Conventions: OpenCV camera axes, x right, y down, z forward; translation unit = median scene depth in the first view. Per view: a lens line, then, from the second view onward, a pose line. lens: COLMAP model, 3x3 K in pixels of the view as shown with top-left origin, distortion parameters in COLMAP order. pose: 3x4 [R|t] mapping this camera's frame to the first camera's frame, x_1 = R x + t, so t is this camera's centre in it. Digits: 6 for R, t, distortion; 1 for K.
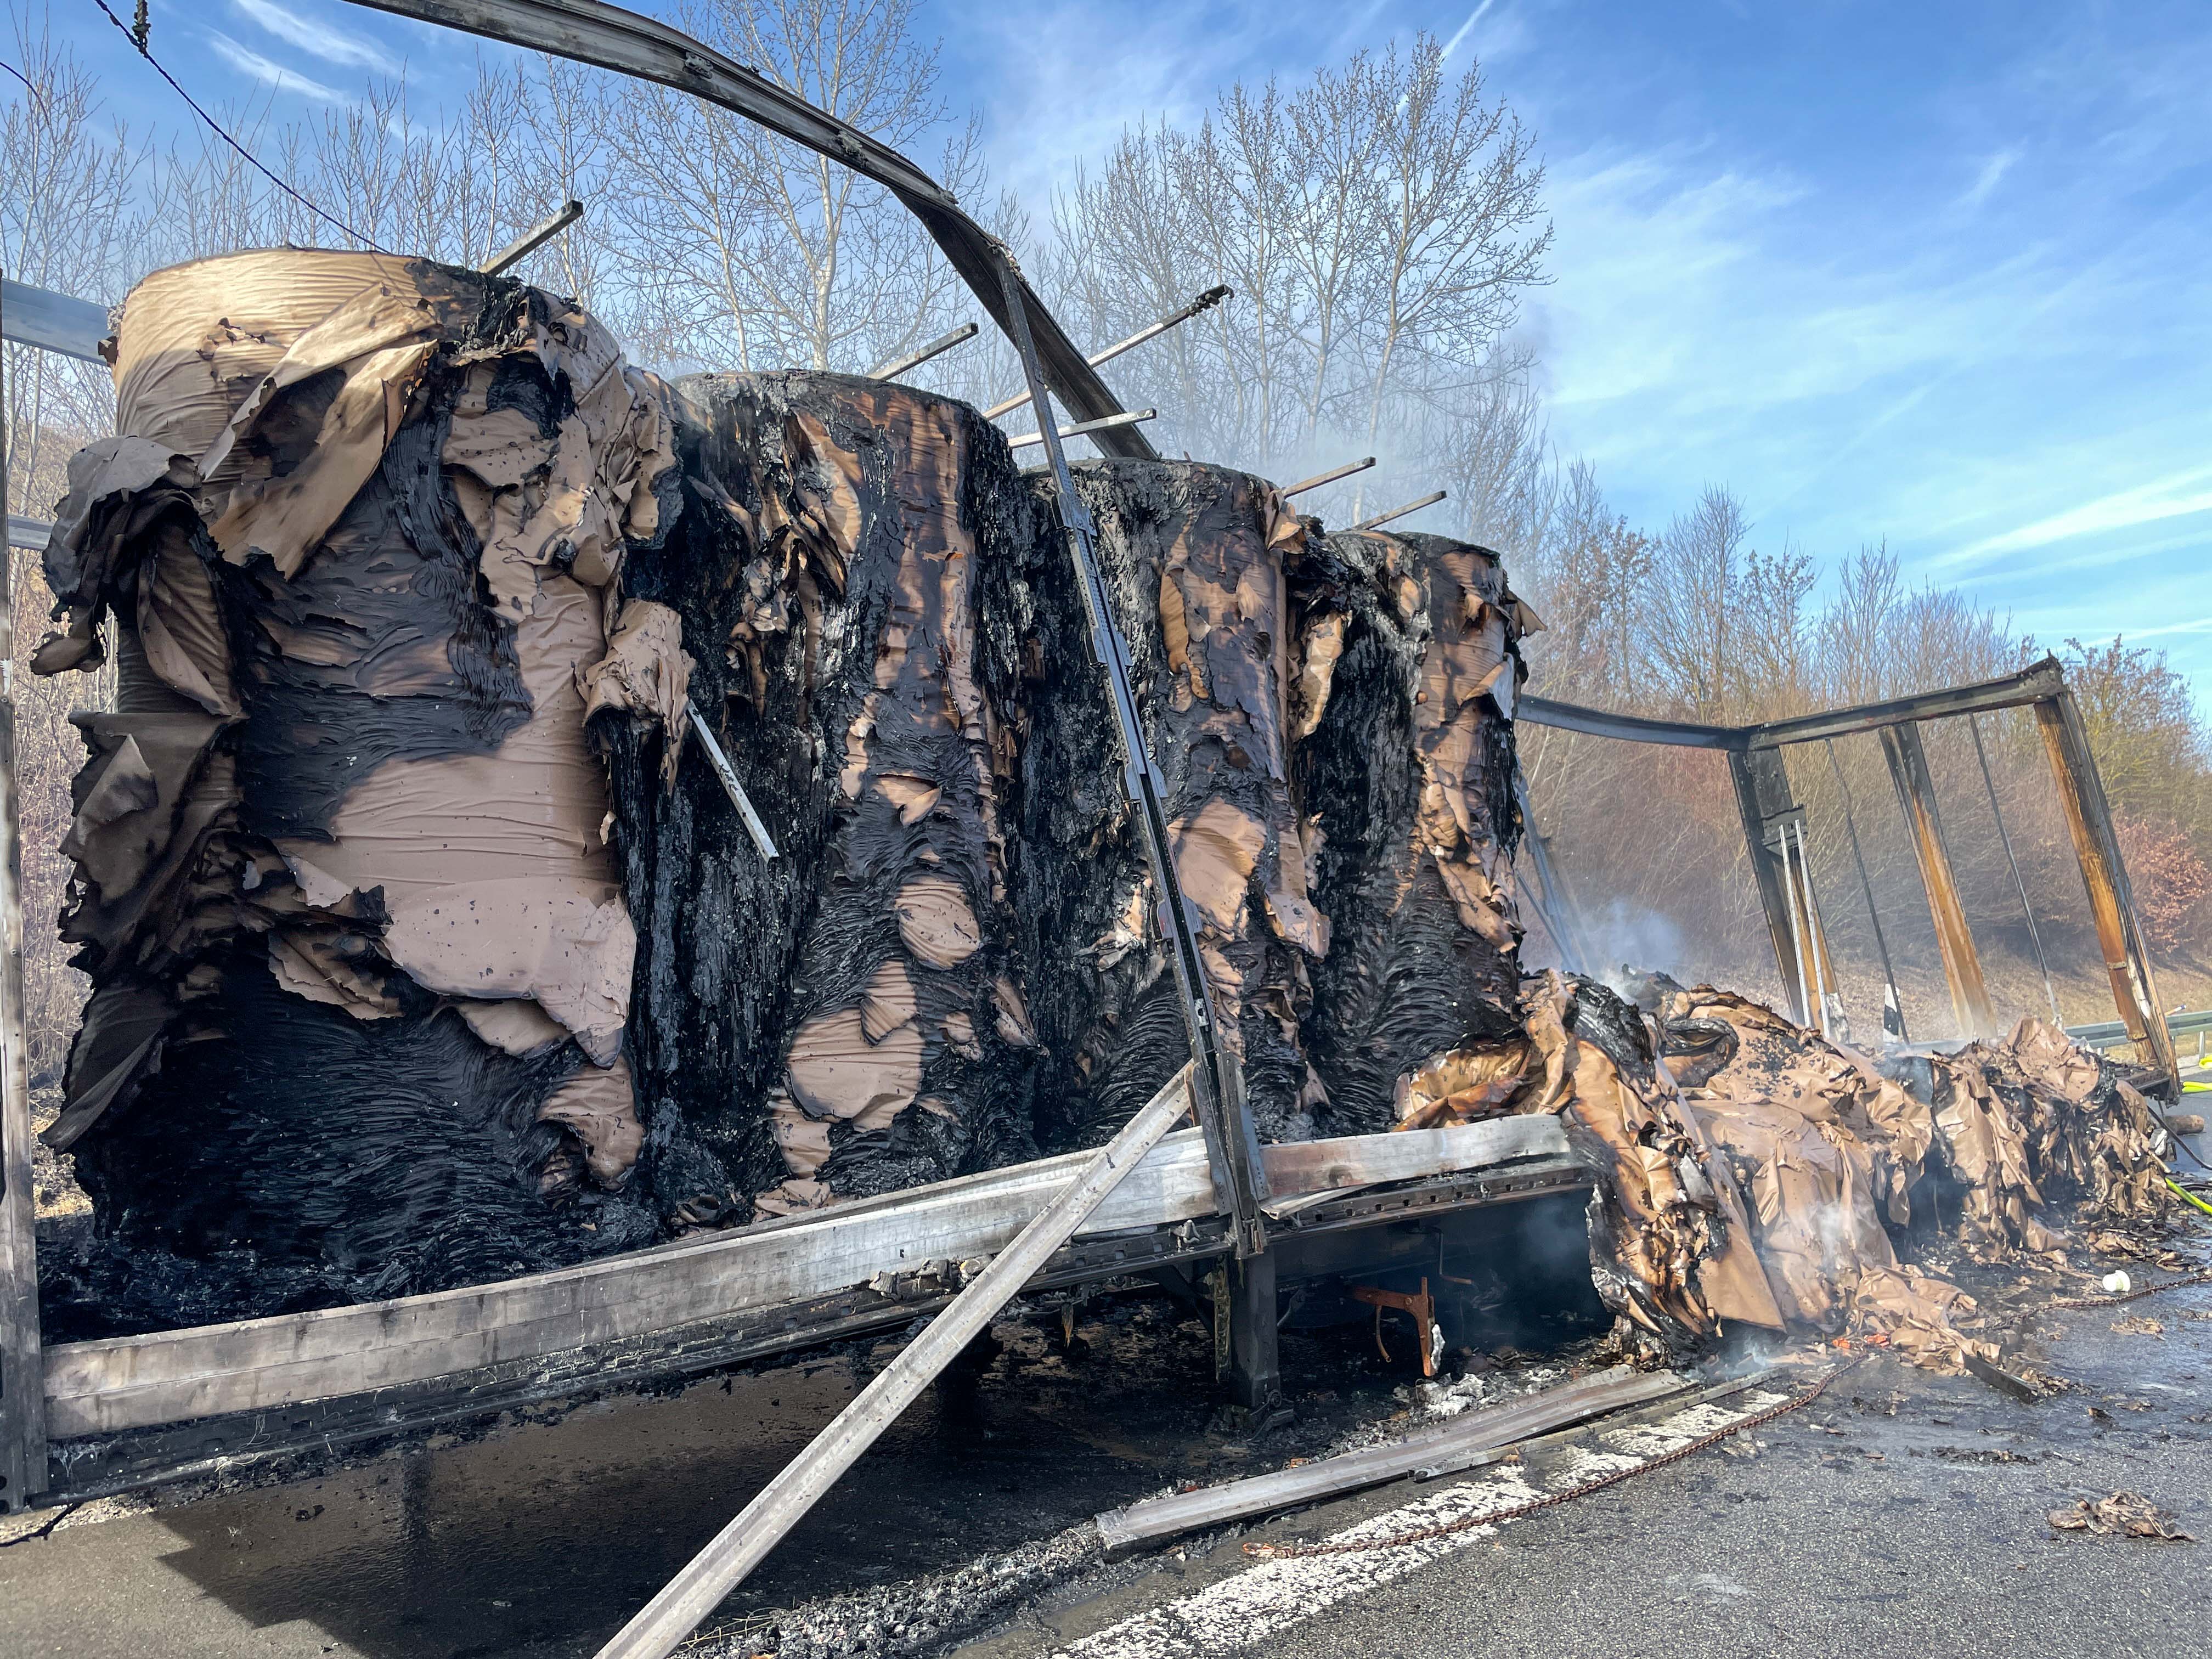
lens RADIAL K [[1640.4, 0, 1106.0], [0, 1640.4, 829.5], [0, 0, 1]] dist [0.128400, -0.171250]
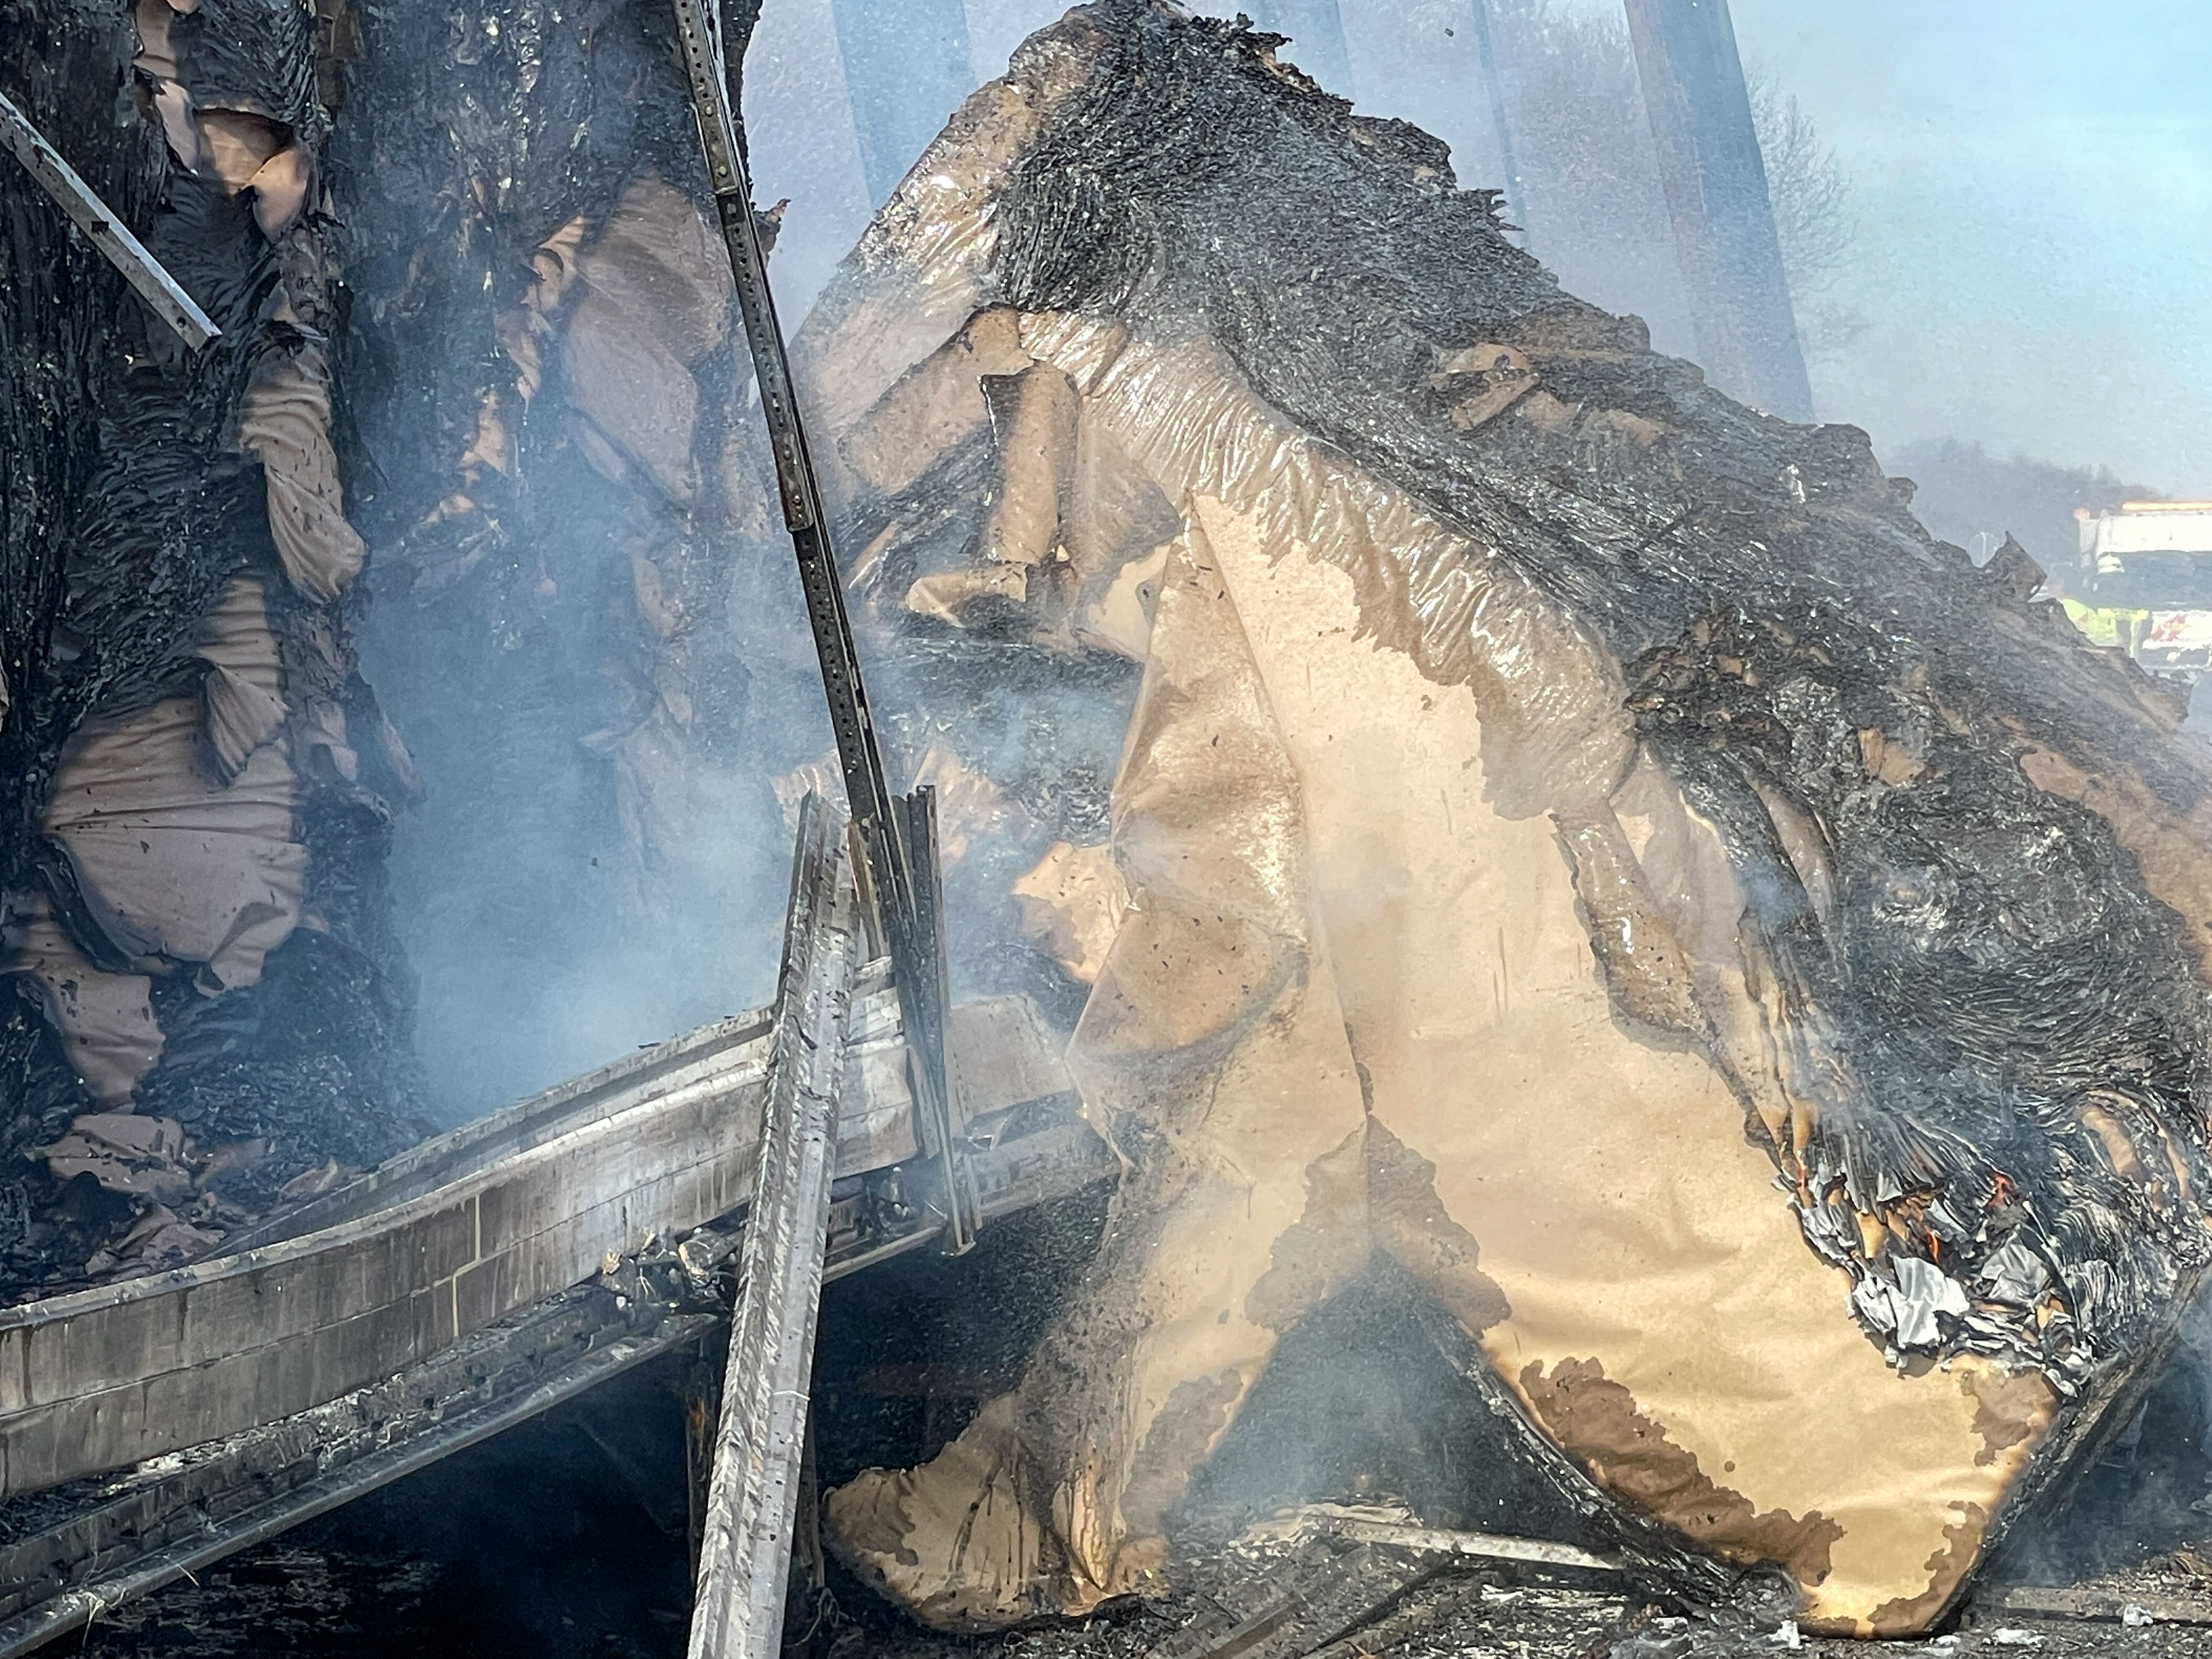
lens RADIAL K [[6333.2, 0, 1106.0], [0, 6333.2, 829.5], [0, 0, 1]] dist [0.026670, -0.544672]
pose [[0.850021, -0.028267, 0.525990, -0.646484], [-0.030180, 0.994305, 0.102207, -0.019942], [-0.525883, -0.102753, 0.844327, -0.356754]]
